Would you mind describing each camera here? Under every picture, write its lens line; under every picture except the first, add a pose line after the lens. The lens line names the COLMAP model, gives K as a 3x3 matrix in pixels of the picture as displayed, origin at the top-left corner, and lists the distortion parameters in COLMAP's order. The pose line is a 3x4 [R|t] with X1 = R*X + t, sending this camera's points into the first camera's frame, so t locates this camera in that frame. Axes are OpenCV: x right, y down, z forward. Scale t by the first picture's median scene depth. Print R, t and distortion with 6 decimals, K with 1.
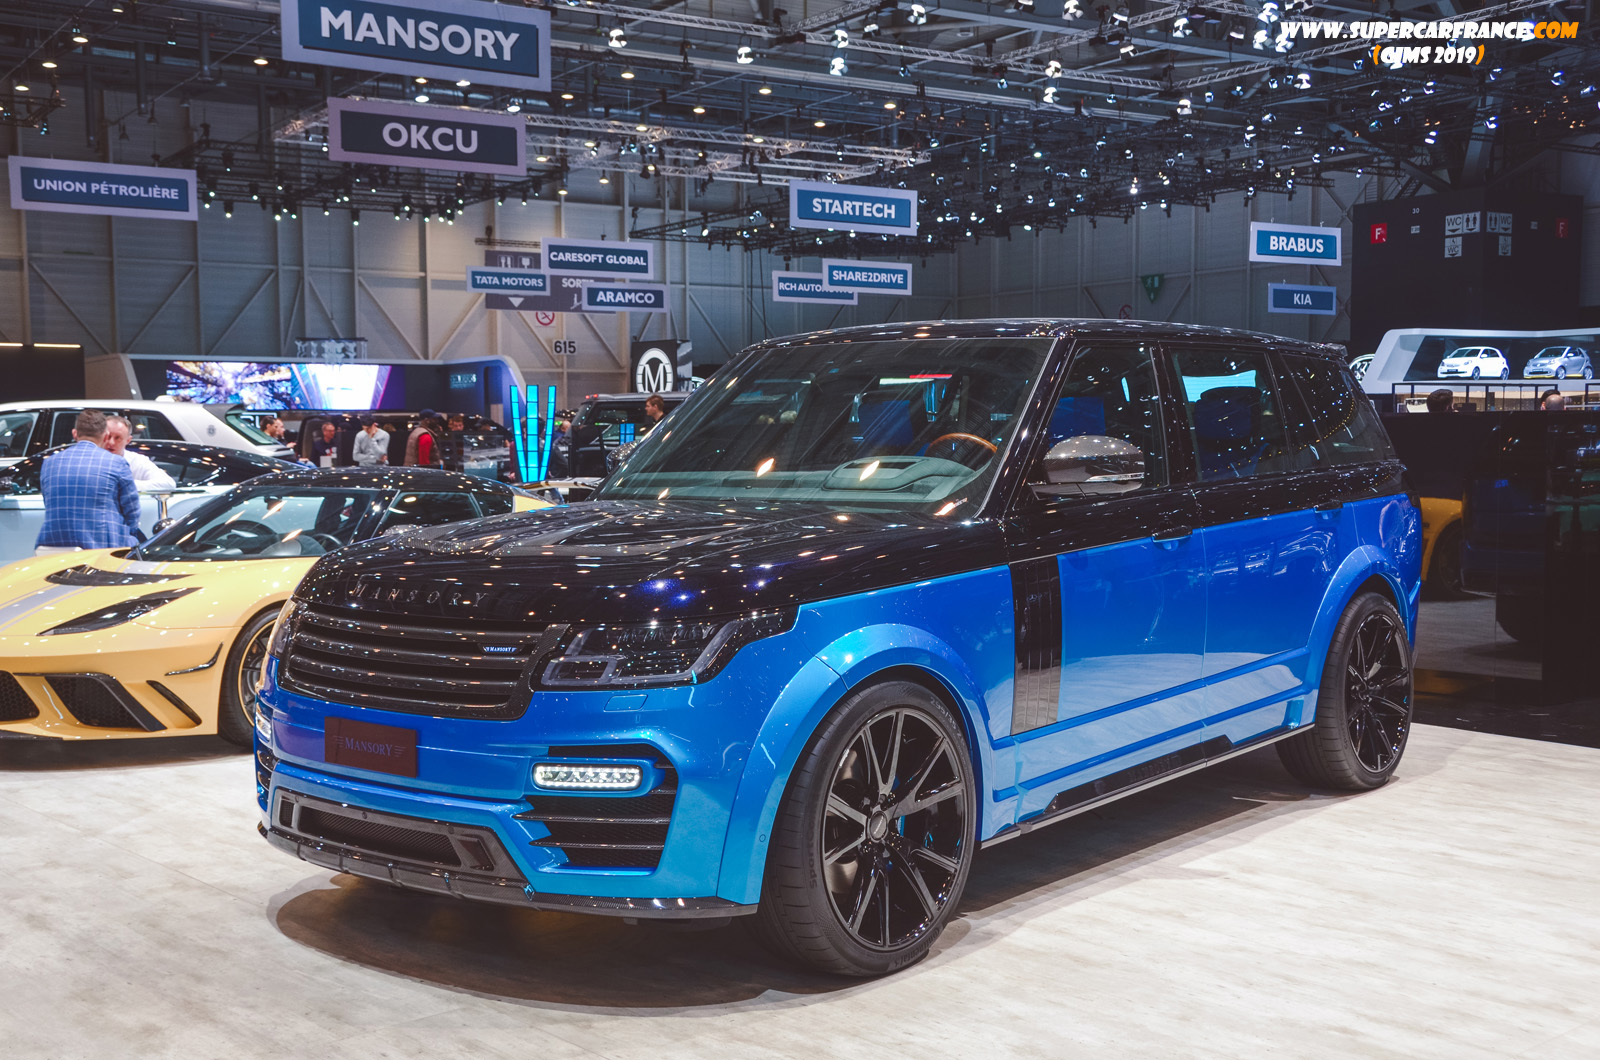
lens RADIAL K [[1731.8, 0, 800.2], [0, 1731.8, 545.0], [0, 0, 1]] dist [0.041831, 0.000000]
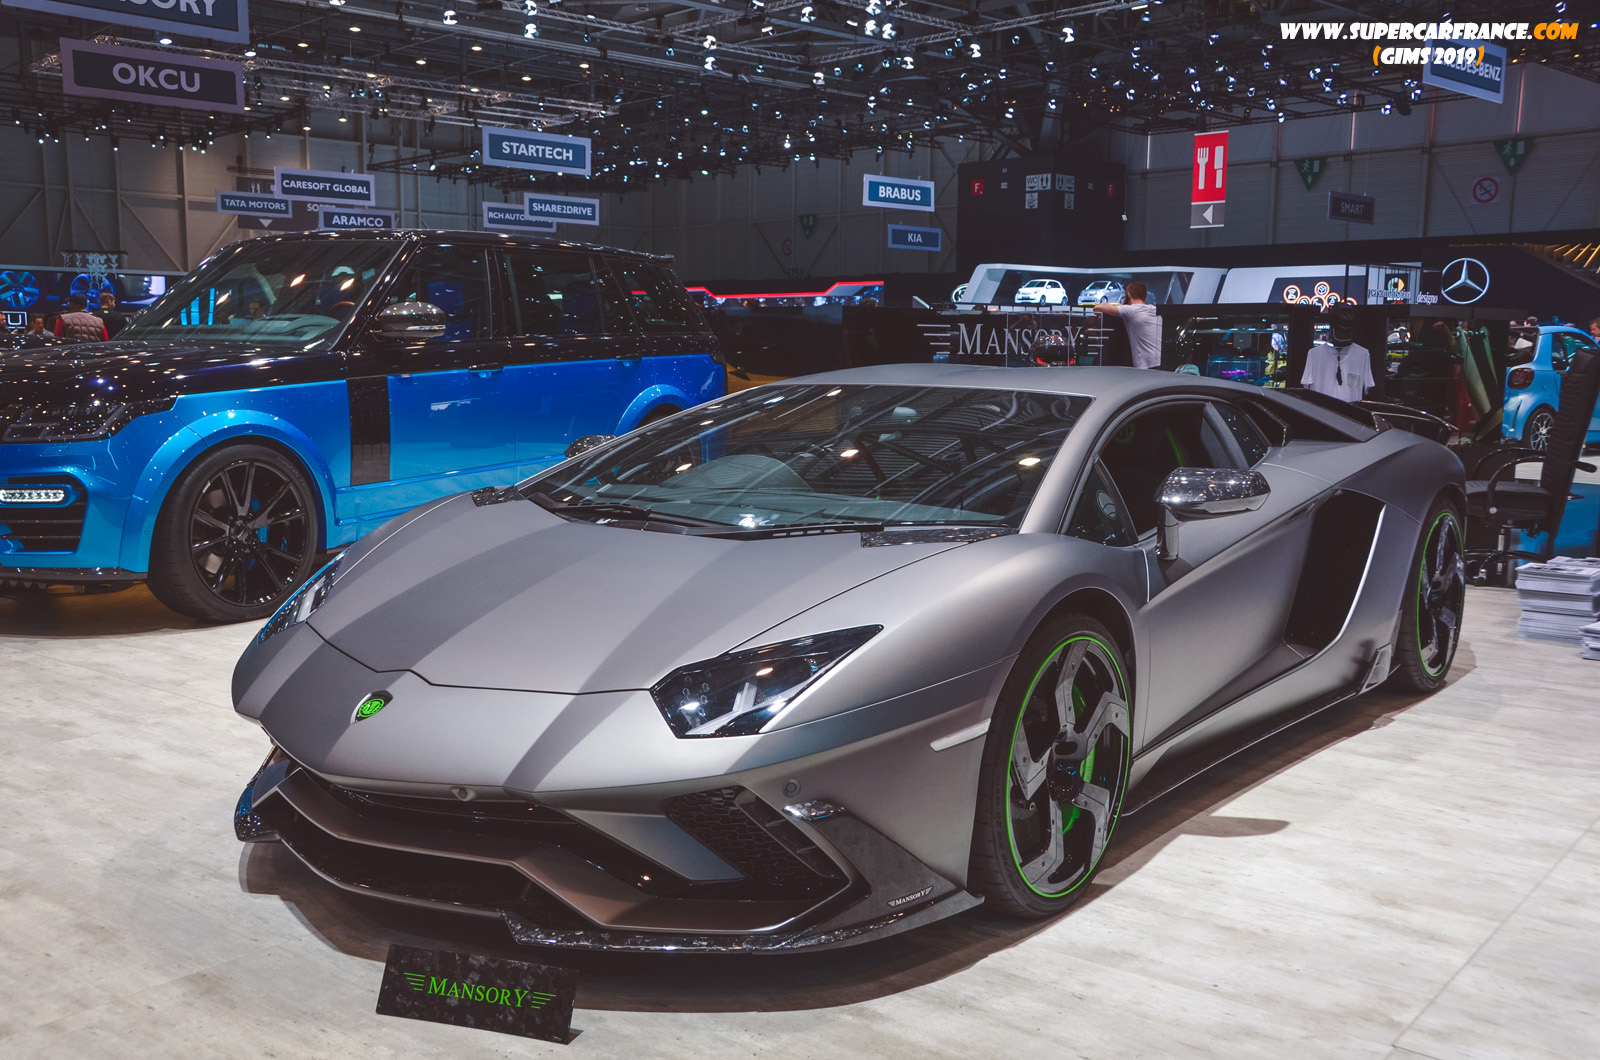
lens RADIAL K [[1441.3, 0, 789.3], [0, 1441.3, 546.0], [0, 0, 1]] dist [-0.039258, 0.085072]
pose [[0.984900, -0.010286, 0.172816, 0.017654], [-0.002630, 0.997229, 0.074344, 0.003929], [-0.173101, -0.073676, 0.982144, -0.023620]]
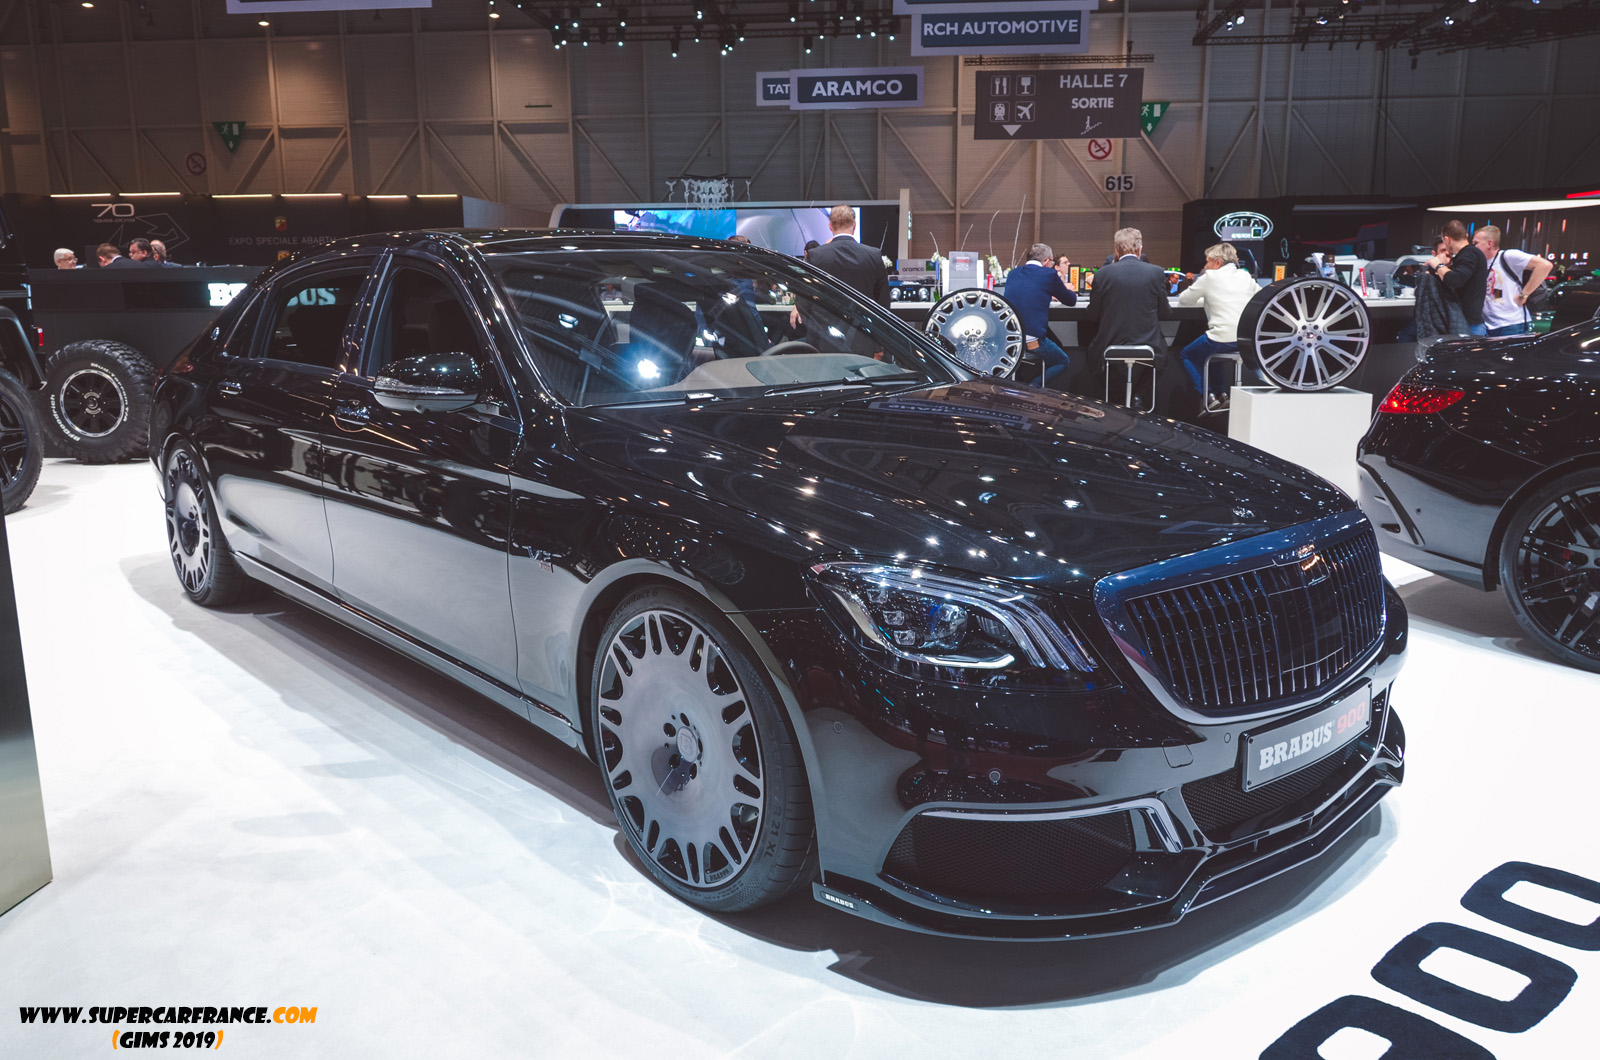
lens RADIAL K [[1218.8, 0, 785.4], [0, 1218.8, 524.7], [0, 0, 1]] dist [-0.007124, 0.017546]
pose [[0.772496, 0.124717, -0.622652, 0.221856], [-0.041089, 0.988286, 0.146976, -0.038895], [0.633689, -0.087954, 0.768572, 0.604101]]
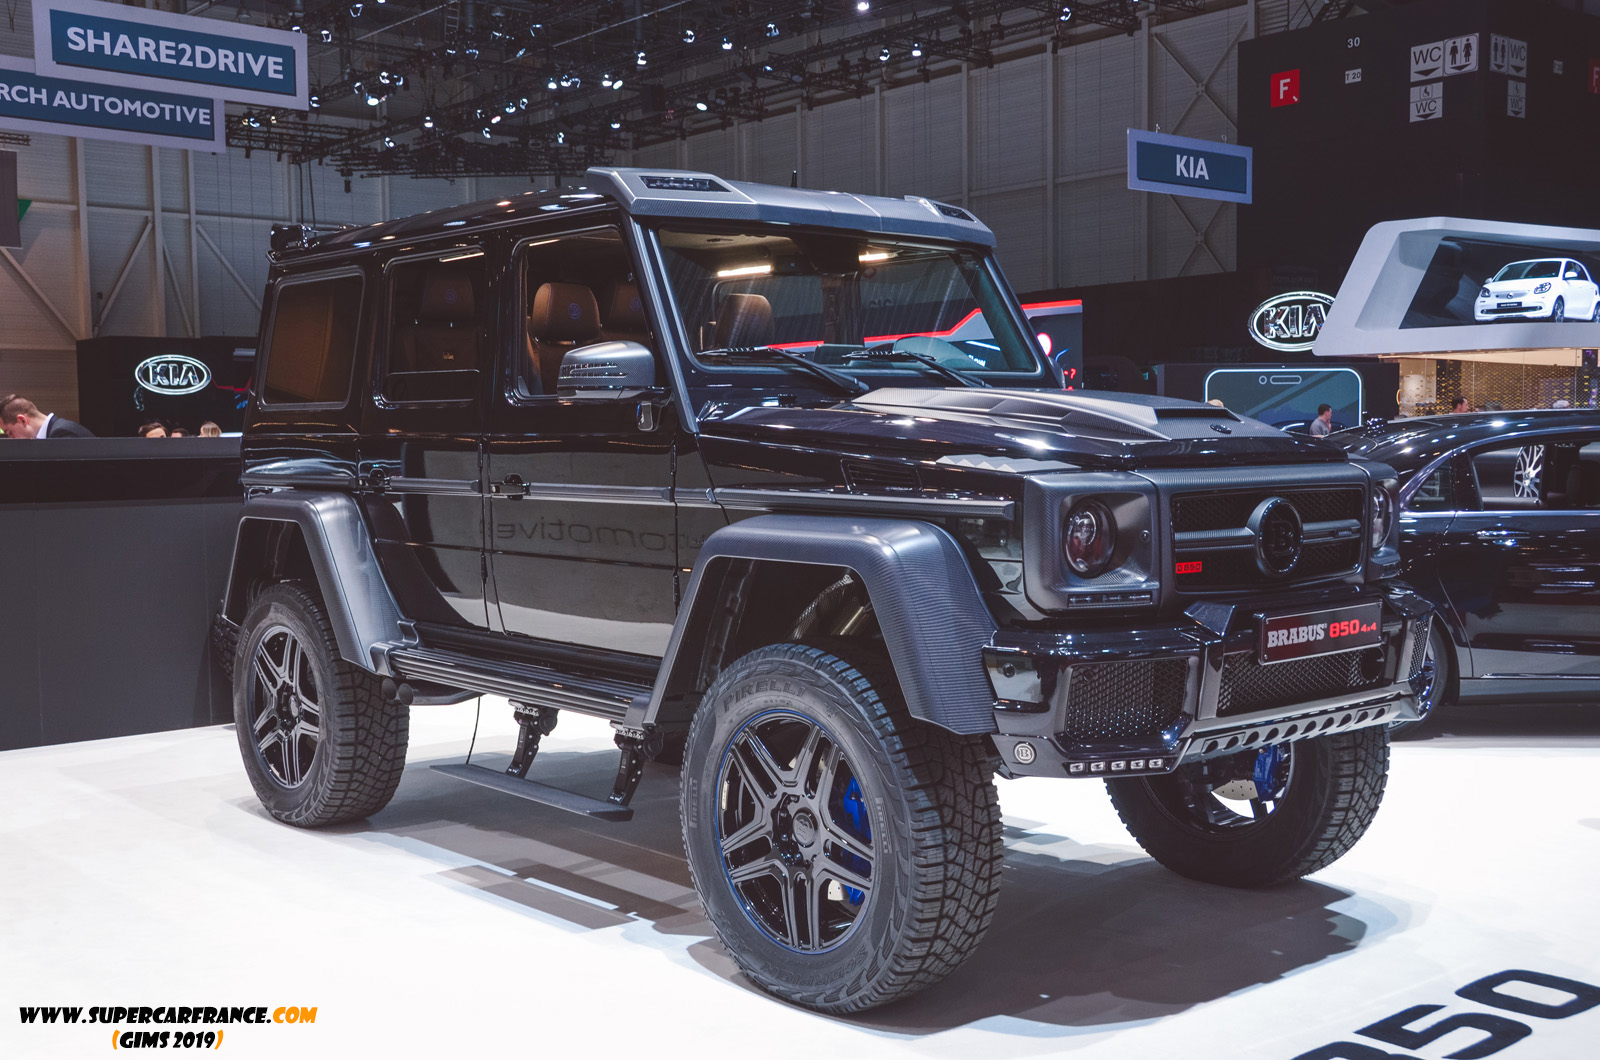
lens RADIAL K [[1731.8, 0, 792.6], [0, 1731.8, 523.8], [0, 0, 1]] dist [0.041831, 0.000000]
pose [[0.992064, -0.015285, 0.124804, 0.116299], [0.017333, 0.999732, -0.015343, -0.035493], [-0.124536, 0.017384, 0.992063, 0.540257]]
